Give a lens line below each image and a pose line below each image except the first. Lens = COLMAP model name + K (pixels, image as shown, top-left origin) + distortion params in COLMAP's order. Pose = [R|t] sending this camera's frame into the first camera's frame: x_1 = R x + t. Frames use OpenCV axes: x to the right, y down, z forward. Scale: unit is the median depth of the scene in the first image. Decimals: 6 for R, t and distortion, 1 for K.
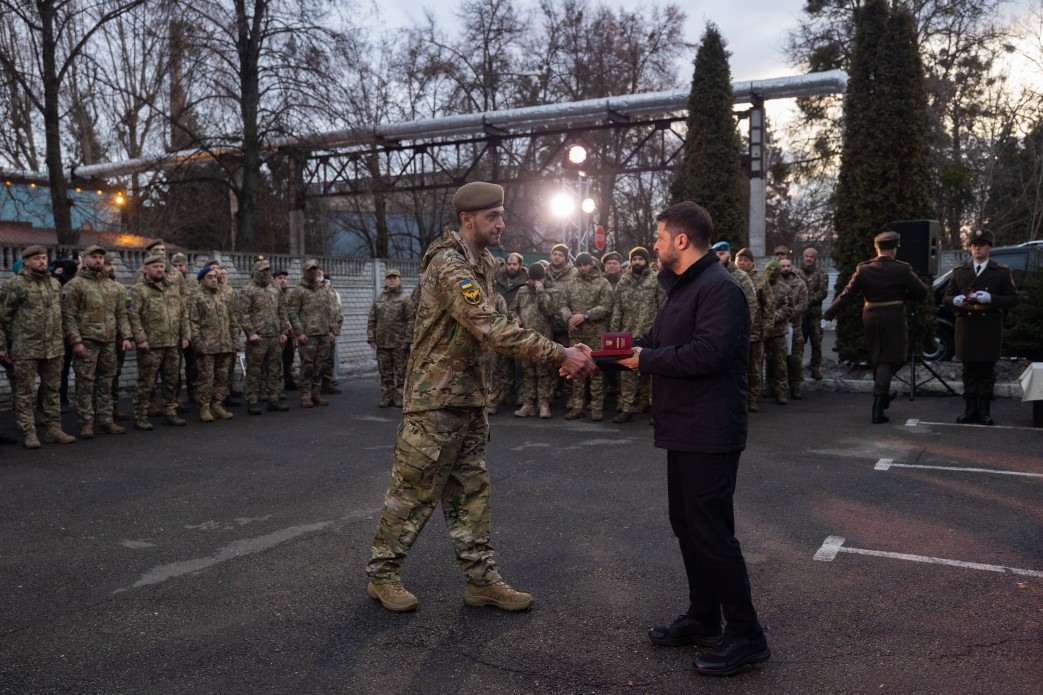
lens RADIAL K [[899.6, 0, 480.5], [0, 899.6, 347.0], [0, 0, 1]] dist [0.009518, -0.003290]
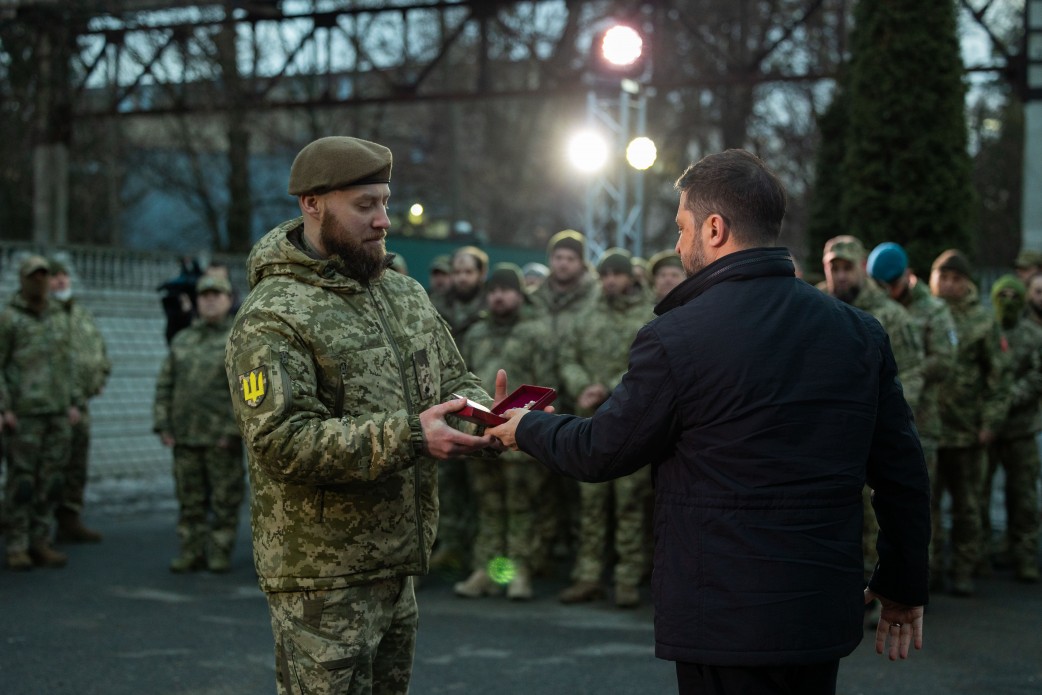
lens RADIAL K [[1976.4, 0, 521.0], [0, 1976.4, 347.5], [0, 0, 1]] dist [0.012138, -0.020223]
pose [[0.999285, 0.020723, 0.031637, 0.031019], [-0.018996, 0.998363, -0.053949, 0.002276], [-0.032703, 0.053309, 0.998042, -0.035131]]
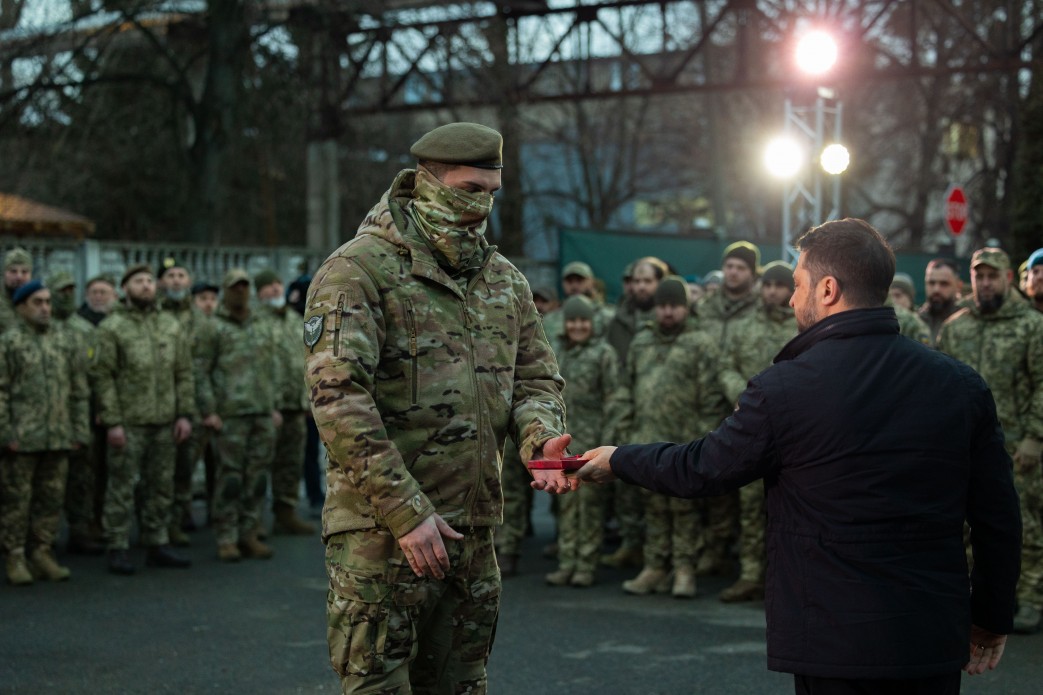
lens RADIAL K [[1978.3, 0, 521.5], [0, 1978.3, 347.5], [0, 0, 1]] dist [0.012138, -0.020223]
pose [[0.994008, 0.017926, -0.107829, 0.082209], [-0.022852, 0.998743, -0.044620, -0.006060], [0.106894, 0.046816, 0.993168, -0.076218]]
